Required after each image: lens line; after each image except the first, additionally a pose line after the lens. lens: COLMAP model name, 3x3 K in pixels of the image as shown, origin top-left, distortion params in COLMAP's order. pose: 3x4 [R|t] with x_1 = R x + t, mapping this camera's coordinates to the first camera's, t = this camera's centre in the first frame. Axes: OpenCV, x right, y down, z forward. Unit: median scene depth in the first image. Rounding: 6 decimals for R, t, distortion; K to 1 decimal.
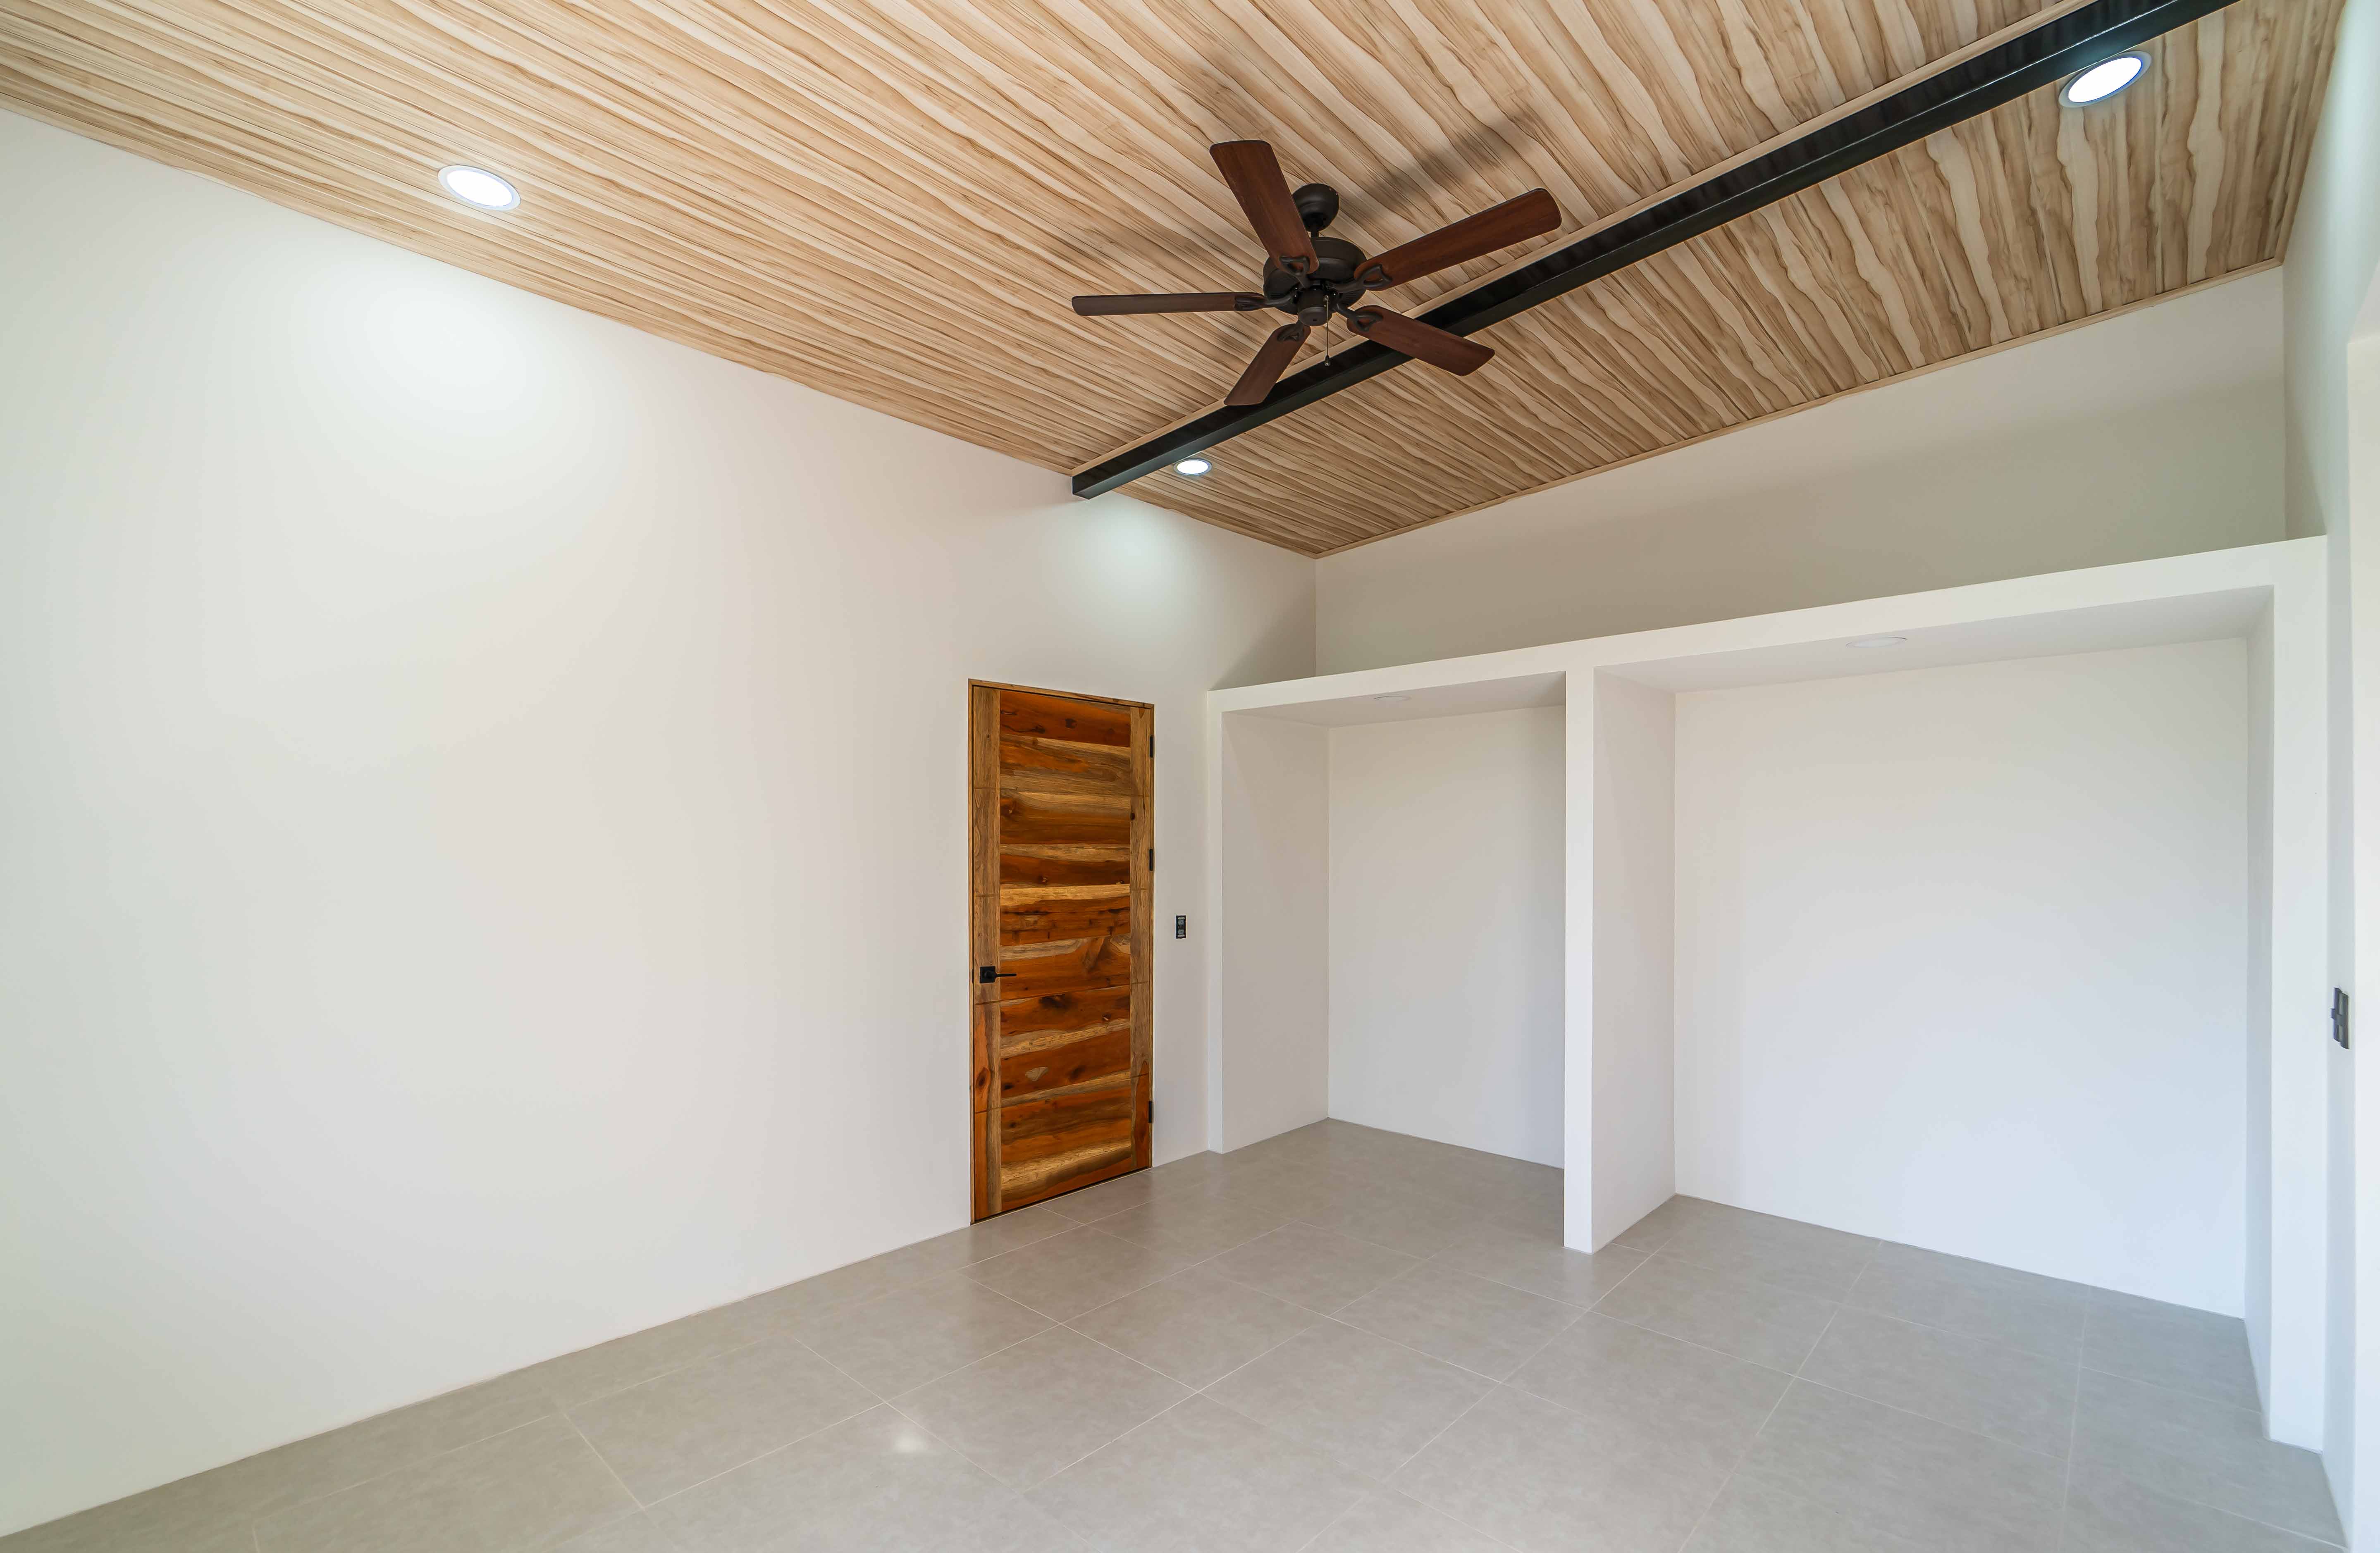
lens RADIAL K [[1004.0, 0, 1230.9], [0, 1004.0, 858.4], [0, 0, 1]] dist [0.001230, 0.000435]
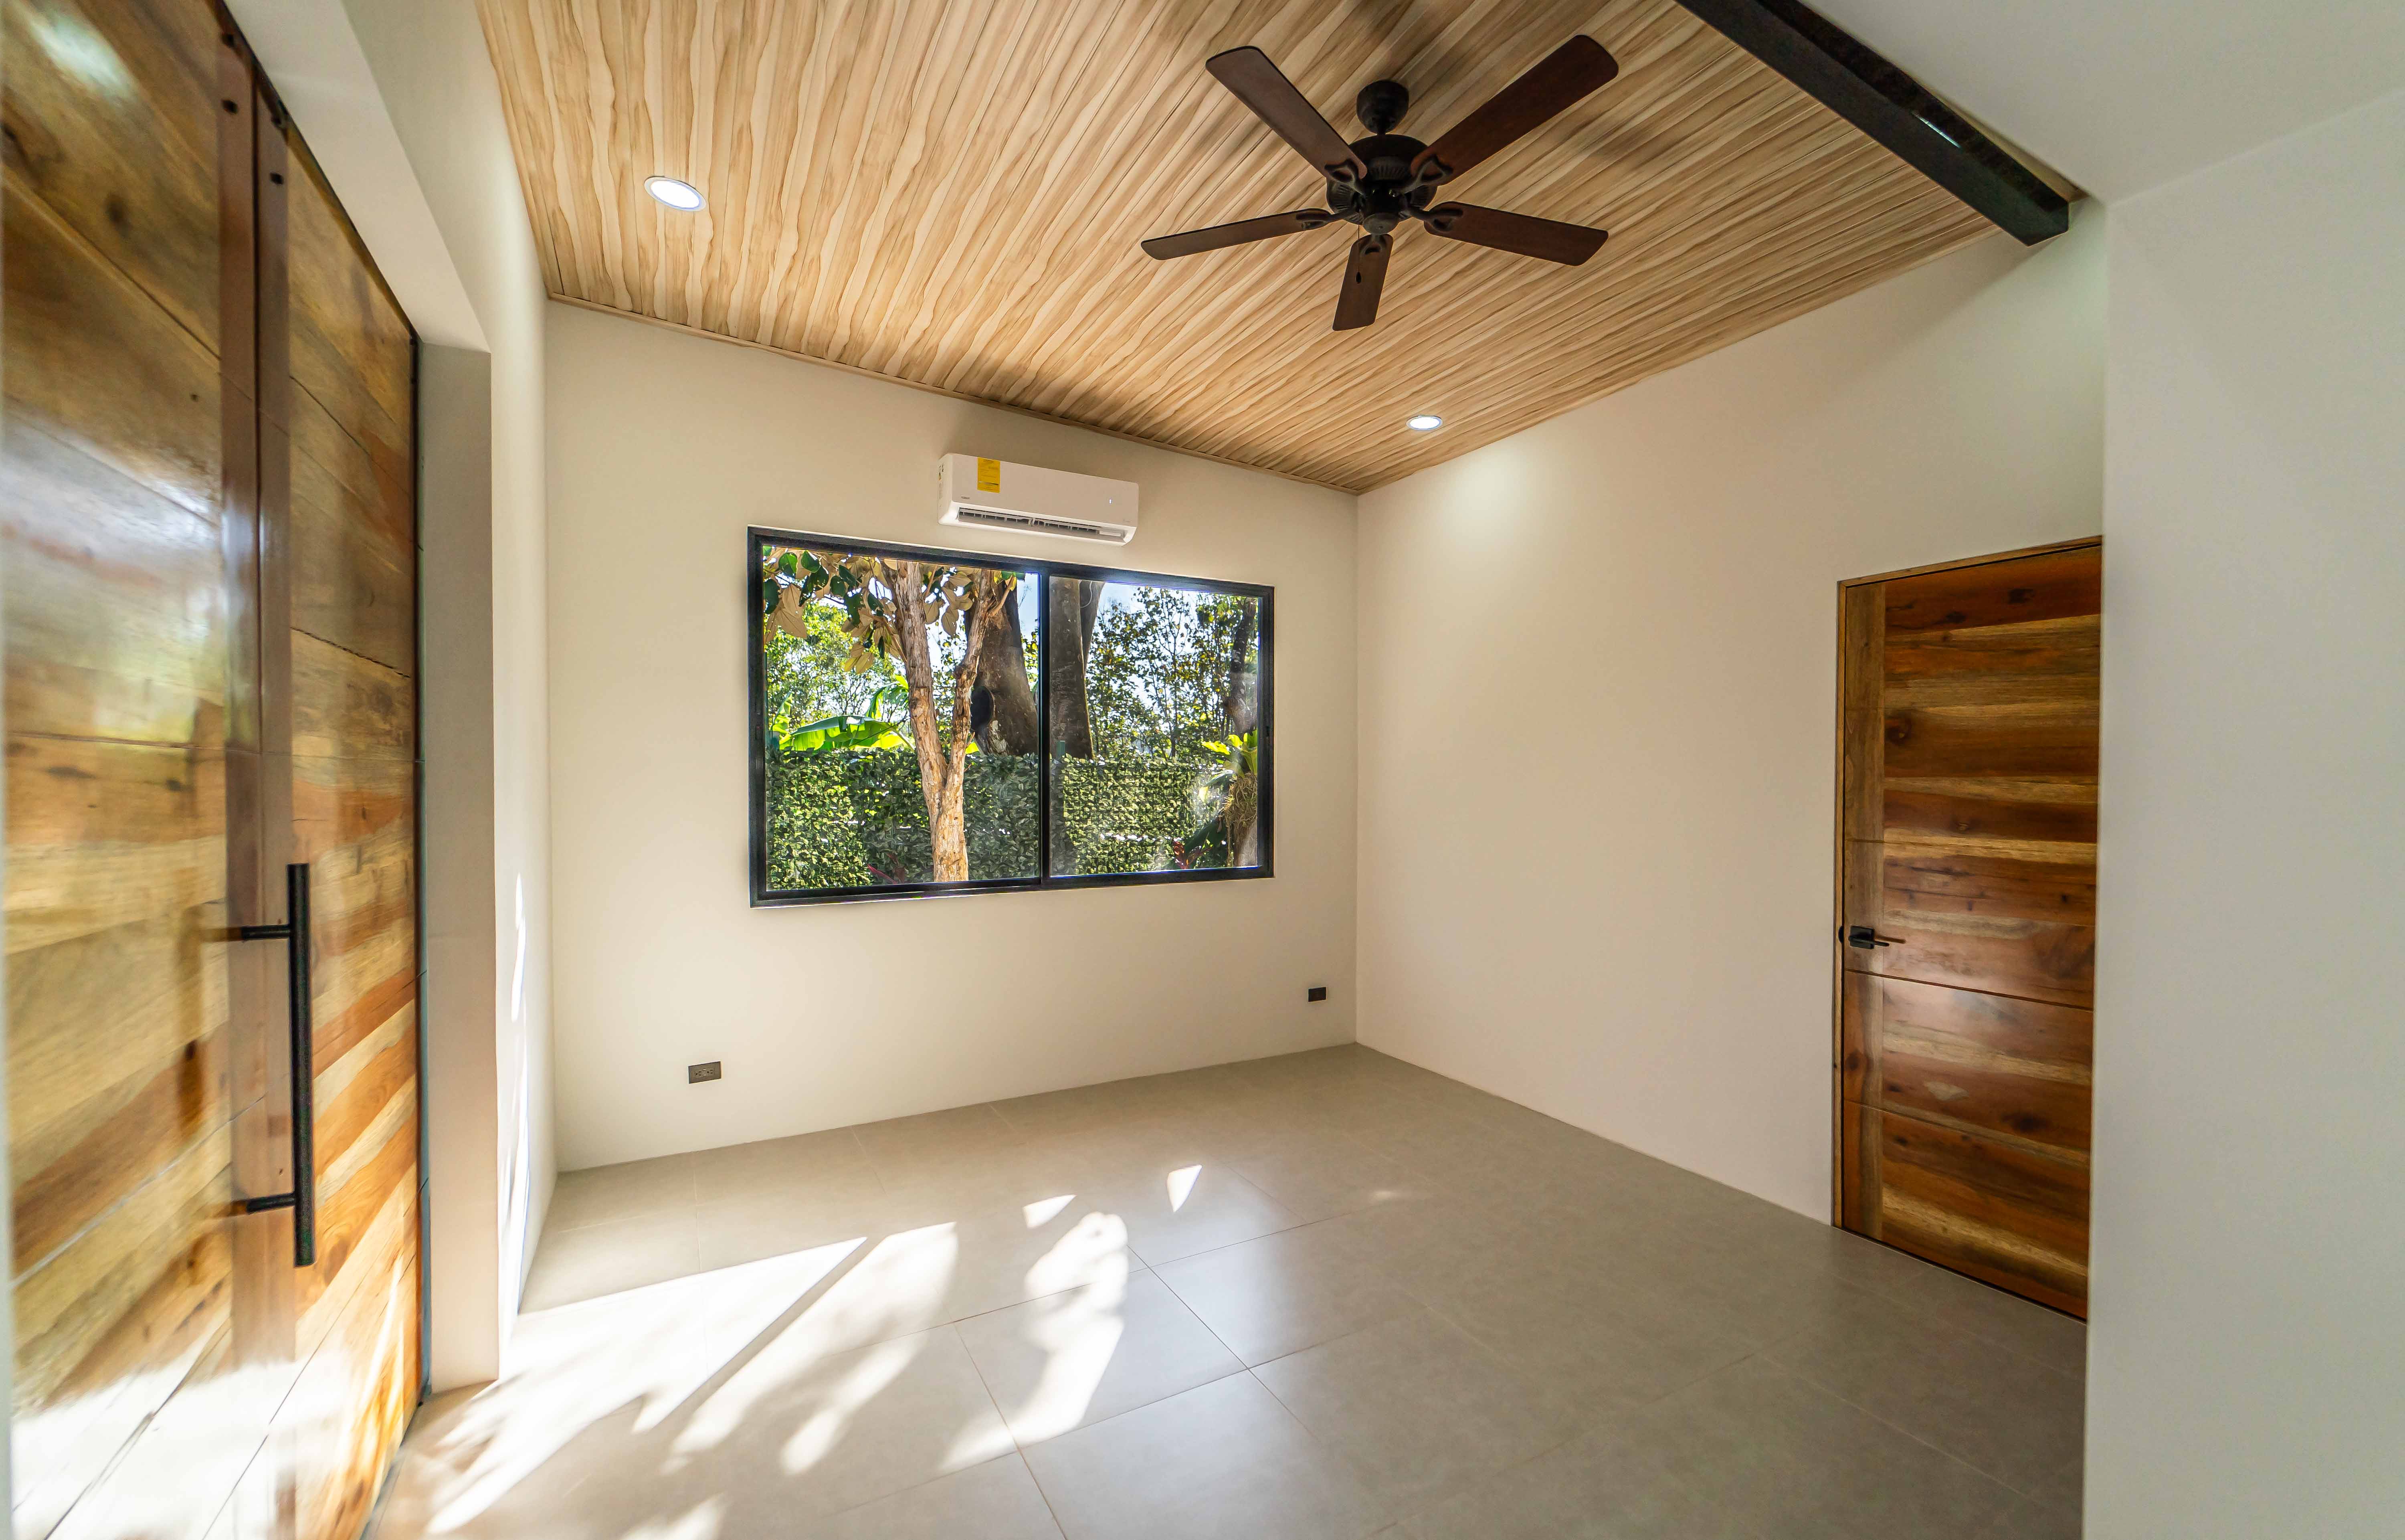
lens RADIAL K [[938.0, 0, 1201.7], [0, 938.0, 804.4], [0, 0, 1]] dist [0.002651, 0.000156]
pose [[-0.309440, 0.031460, -0.950398, 0.640568], [-0.005168, 0.999382, 0.034764, -0.016235], [0.950905, 0.015669, -0.309086, 0.719441]]
